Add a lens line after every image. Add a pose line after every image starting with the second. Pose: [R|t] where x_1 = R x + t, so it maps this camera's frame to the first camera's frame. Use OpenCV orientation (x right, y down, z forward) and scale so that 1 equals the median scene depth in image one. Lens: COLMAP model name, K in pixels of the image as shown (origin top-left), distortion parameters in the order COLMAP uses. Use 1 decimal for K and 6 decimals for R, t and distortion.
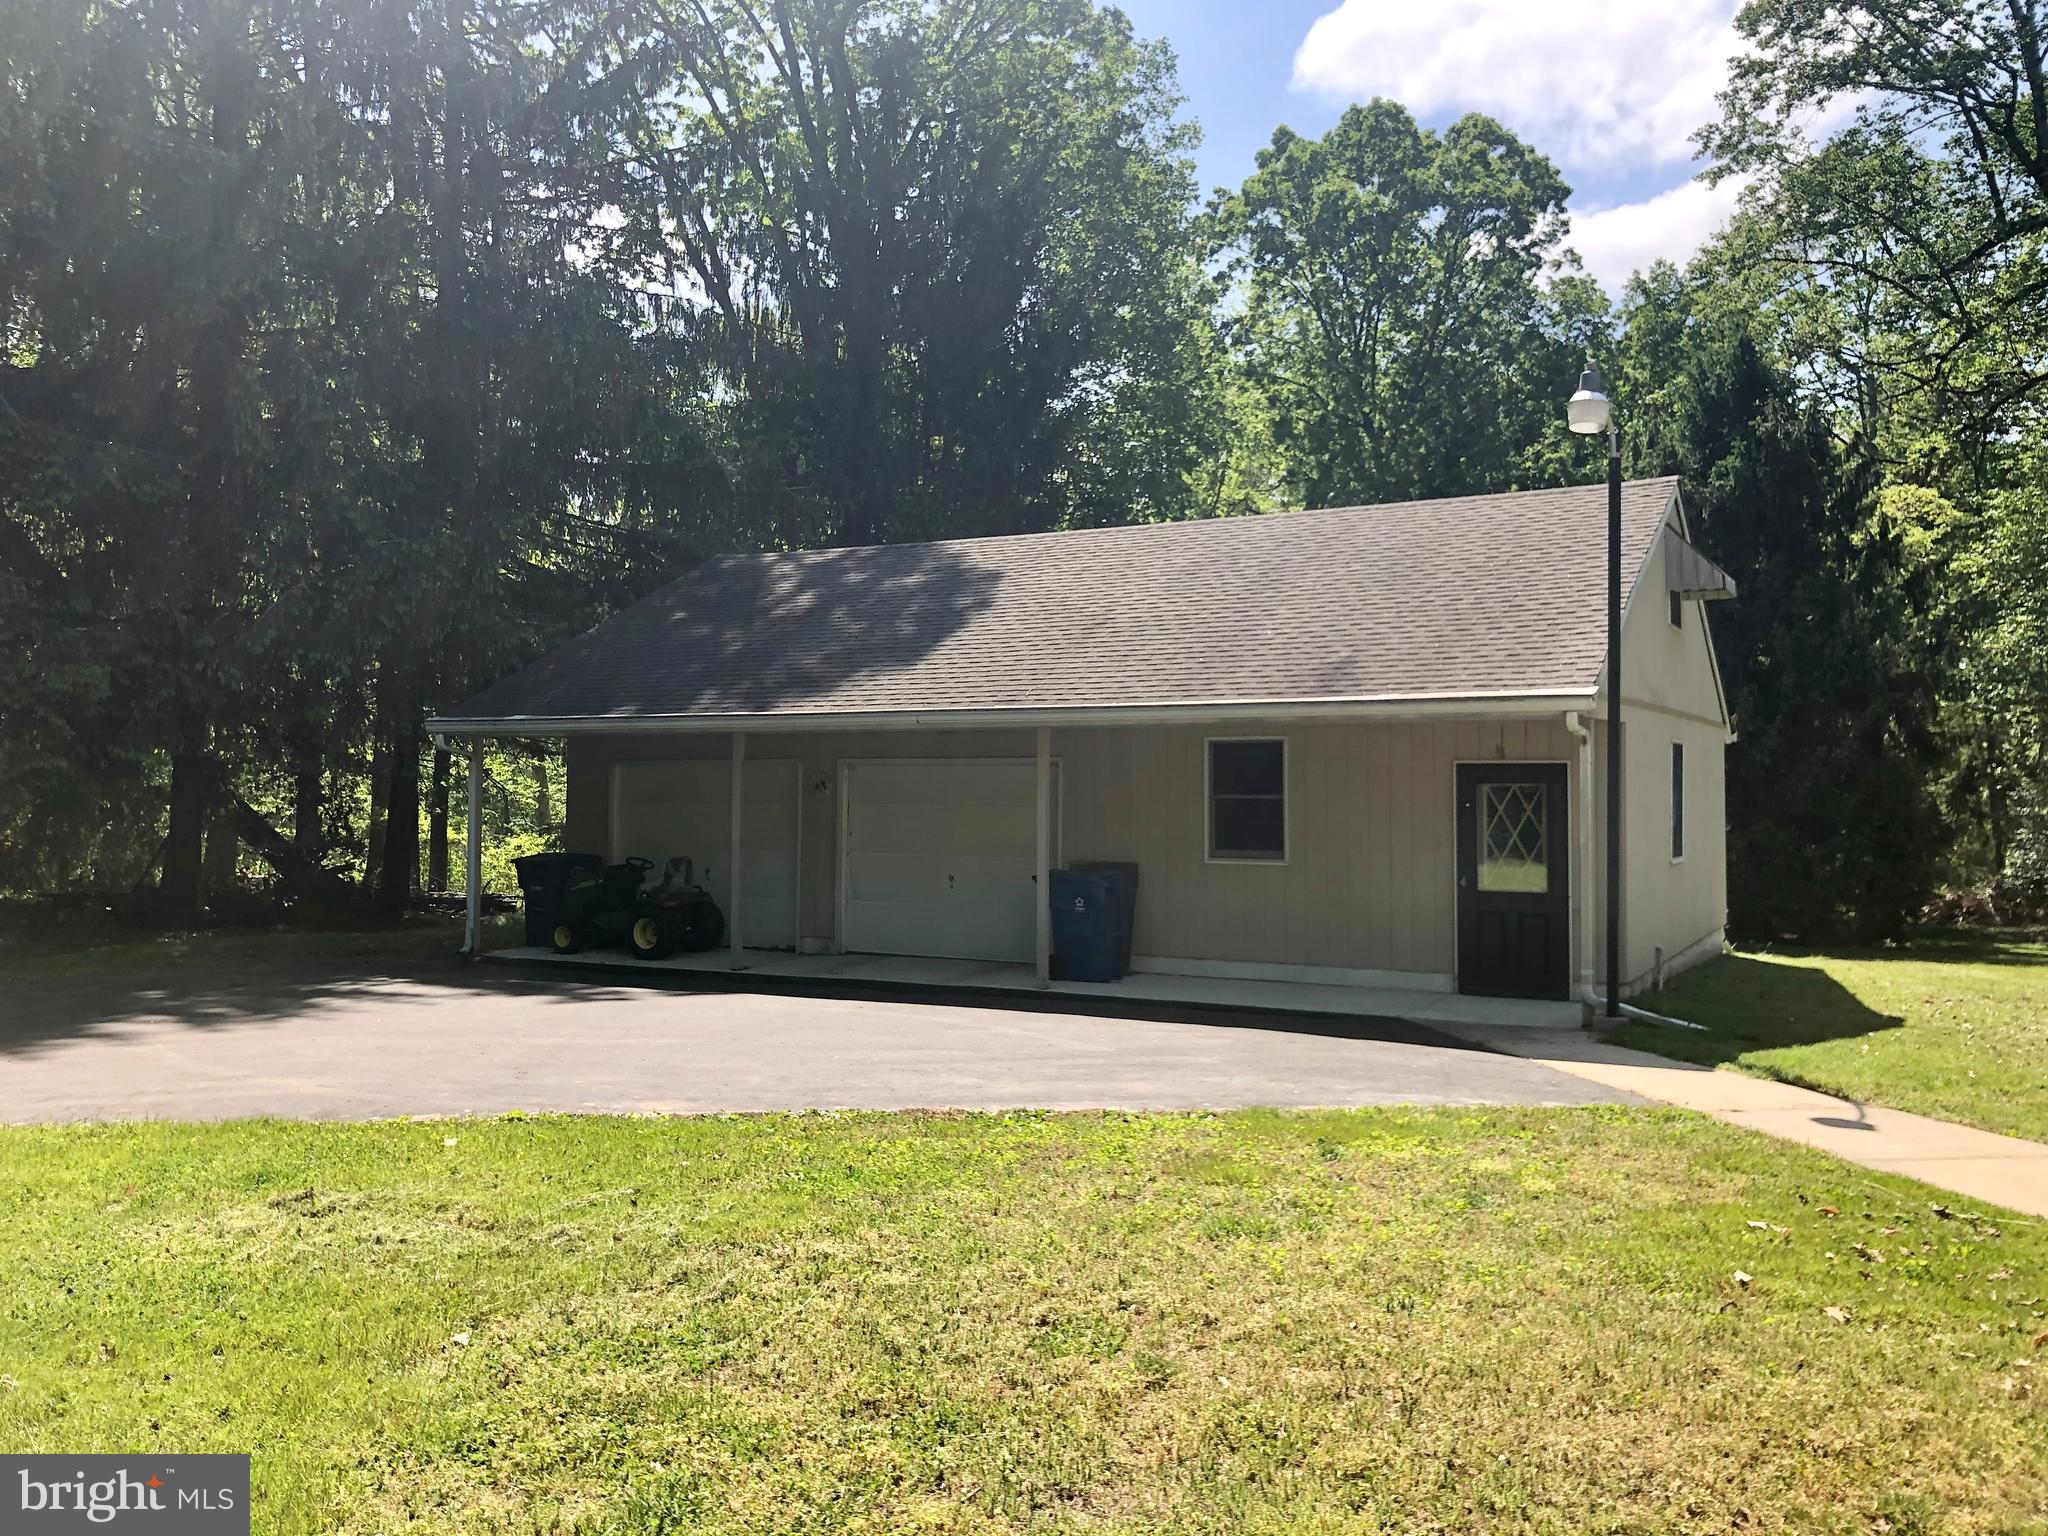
lens RADIAL K [[1644.4, 0, 1025.7], [0, 1644.4, 759.1], [0, 0, 1]] dist [-0.025787, 0.028436]
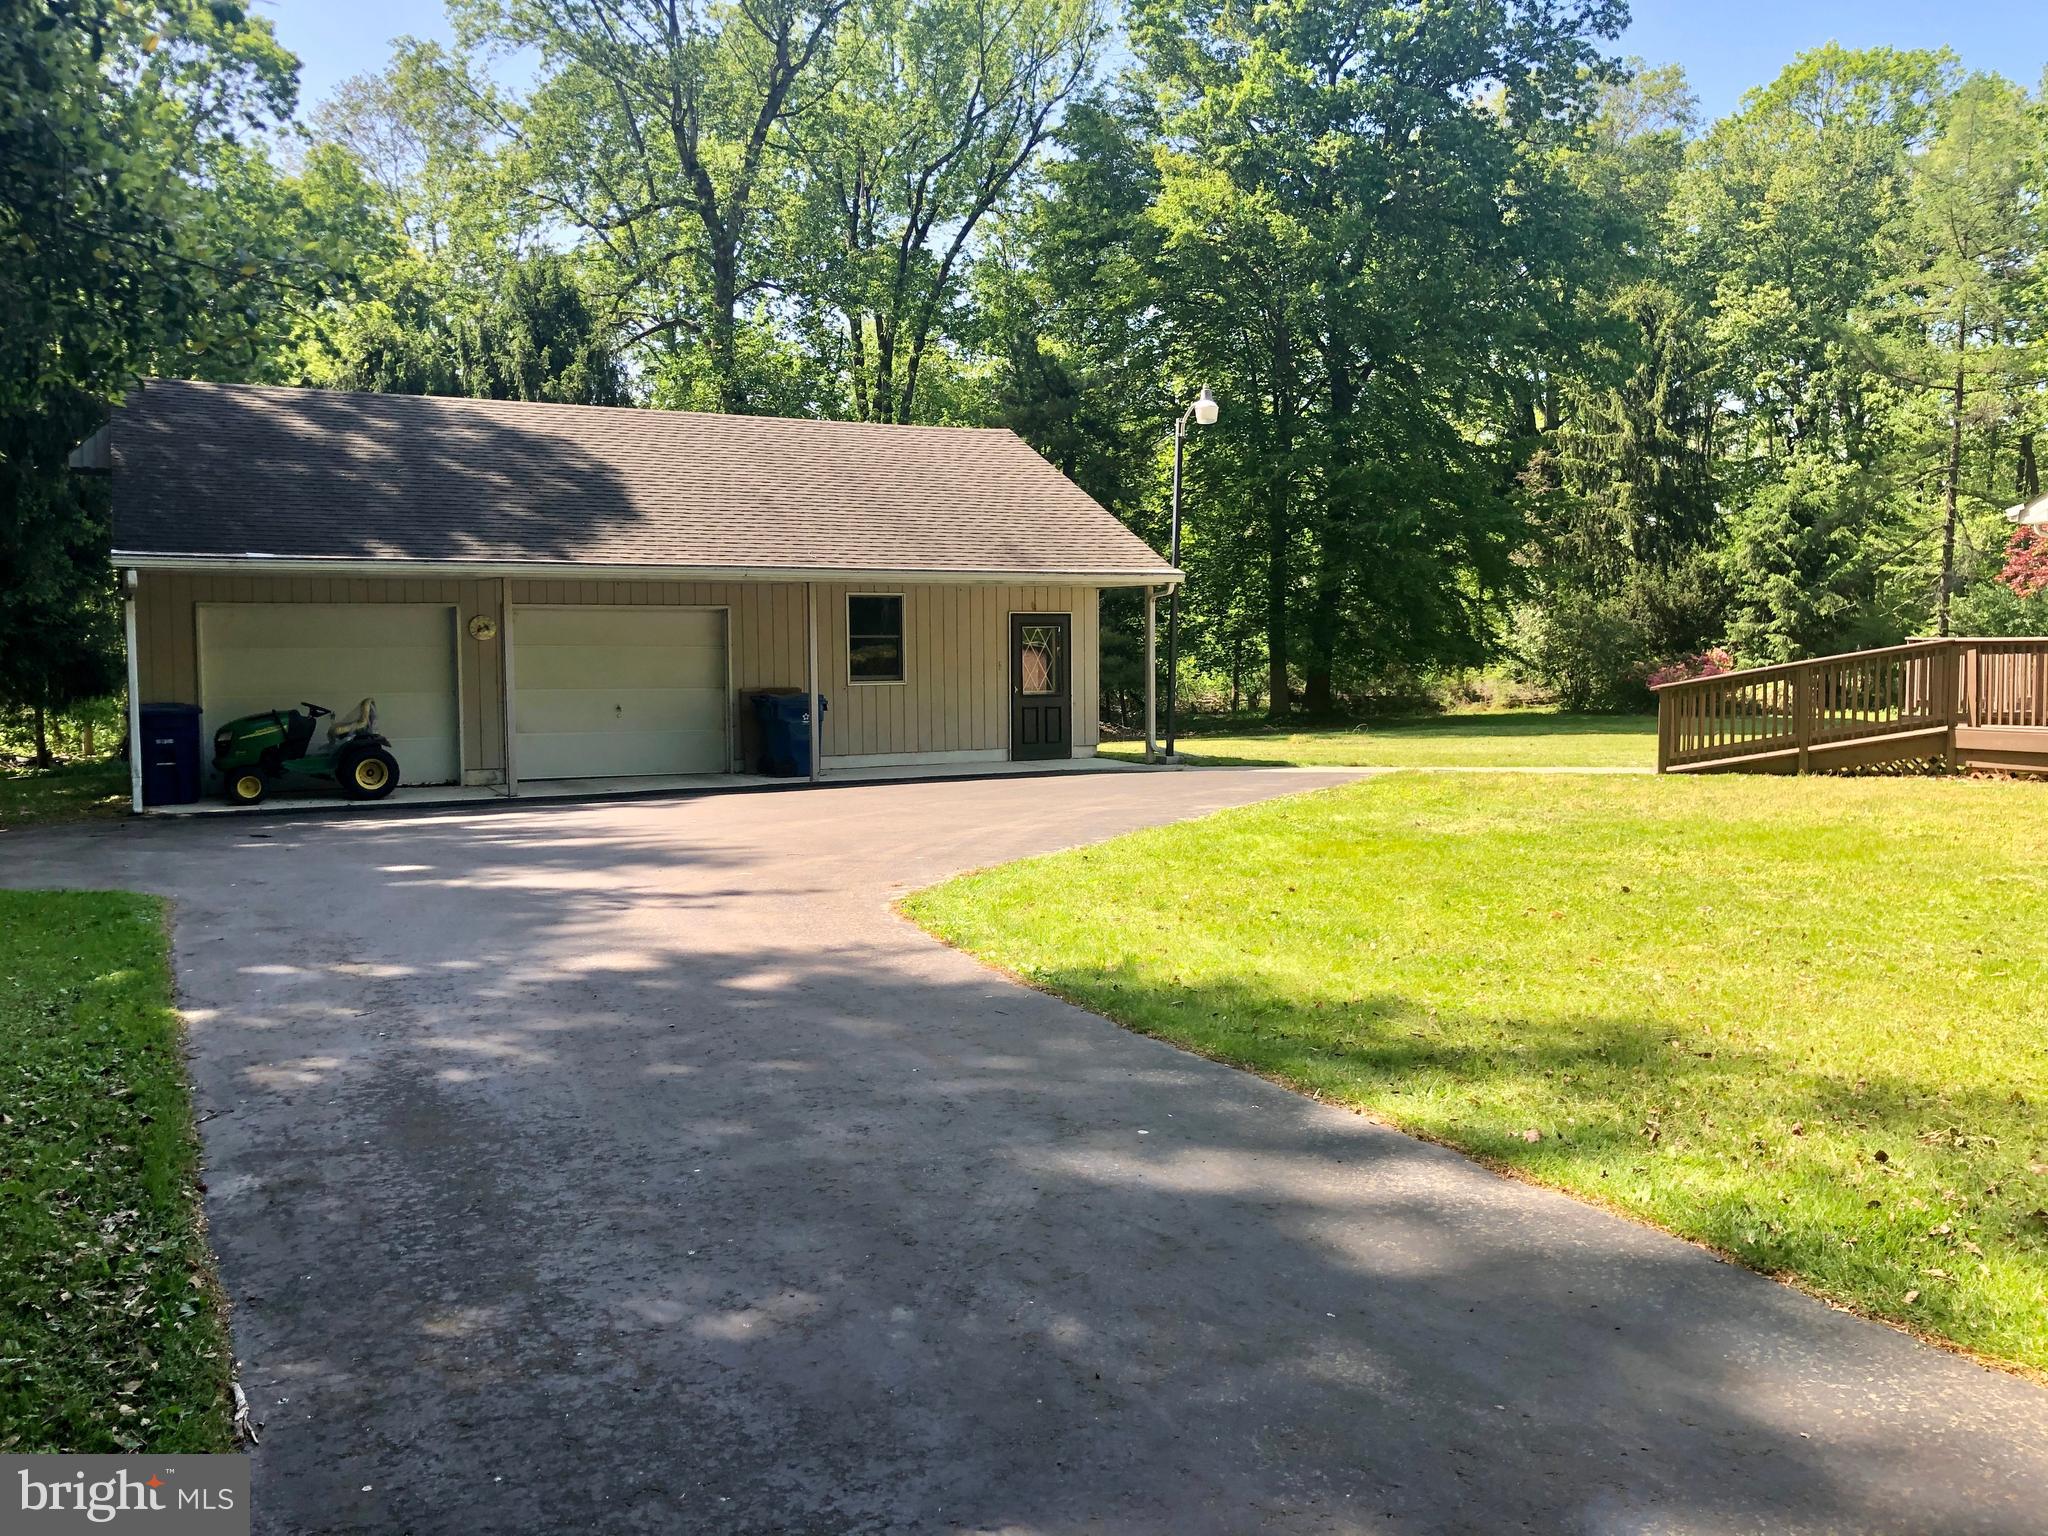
lens RADIAL K [[1644.4, 0, 1018.2], [0, 1644.4, 755.2], [0, 0, 1]] dist [-0.025787, 0.028436]
pose [[0.557017, -0.059315, 0.828381, -0.959791], [-0.006129, 0.997126, 0.075519, 0.017678], [-0.830479, -0.047143, 0.555052, 0.120072]]
